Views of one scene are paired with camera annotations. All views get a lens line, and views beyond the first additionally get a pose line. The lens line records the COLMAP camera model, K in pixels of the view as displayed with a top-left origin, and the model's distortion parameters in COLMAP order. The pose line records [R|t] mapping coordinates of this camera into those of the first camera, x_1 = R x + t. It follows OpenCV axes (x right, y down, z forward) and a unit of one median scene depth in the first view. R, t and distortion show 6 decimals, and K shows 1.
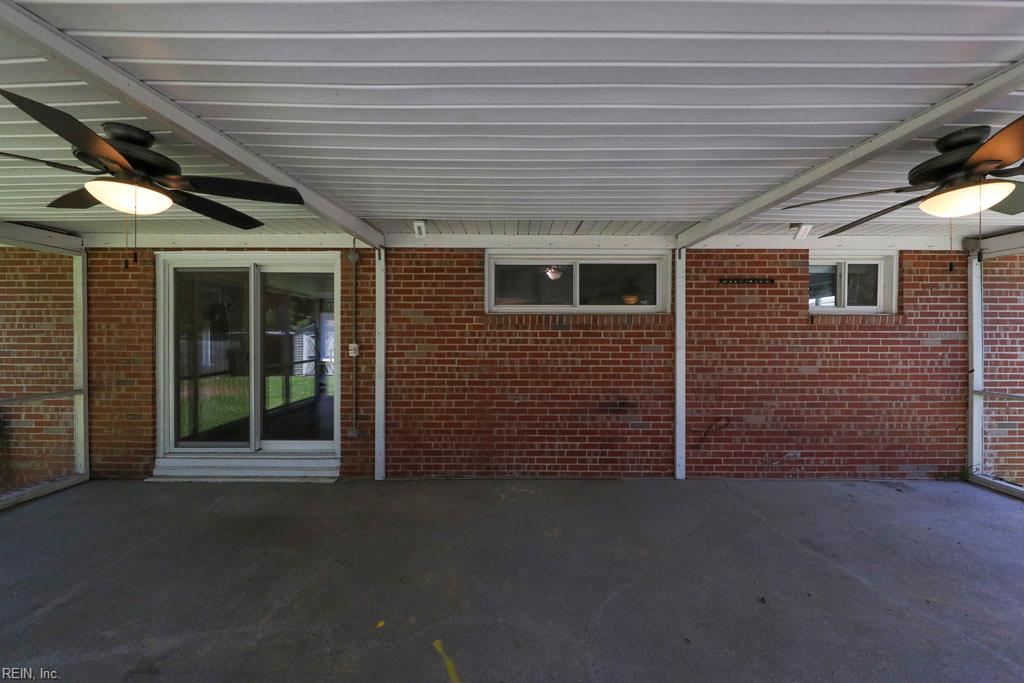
lens RADIAL K [[328.7, 0, 512.0], [0, 328.7, 341.5], [0, 0, 1]] dist [-0.000149, -0.000108]
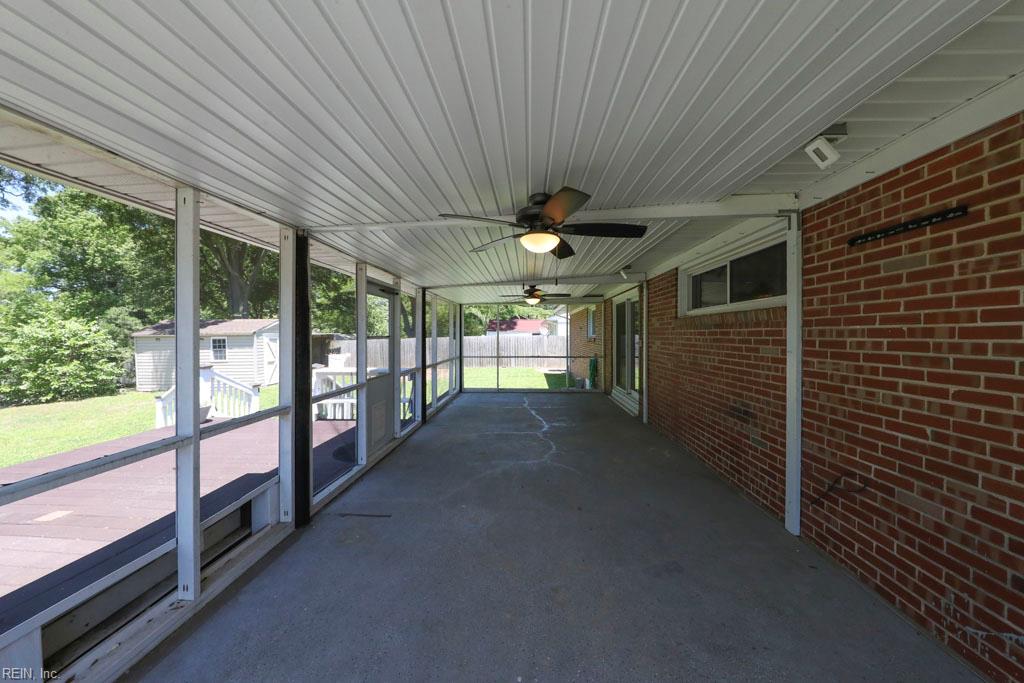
lens RADIAL K [[328.7, 0, 512.0], [0, 328.7, 341.5], [0, 0, 1]] dist [-0.000149, -0.000108]
pose [[-0.045797, 0.018898, -0.998772, 1.254646], [-0.005937, 0.999798, 0.019189, -0.012781], [0.998933, 0.006809, -0.045675, 0.413027]]
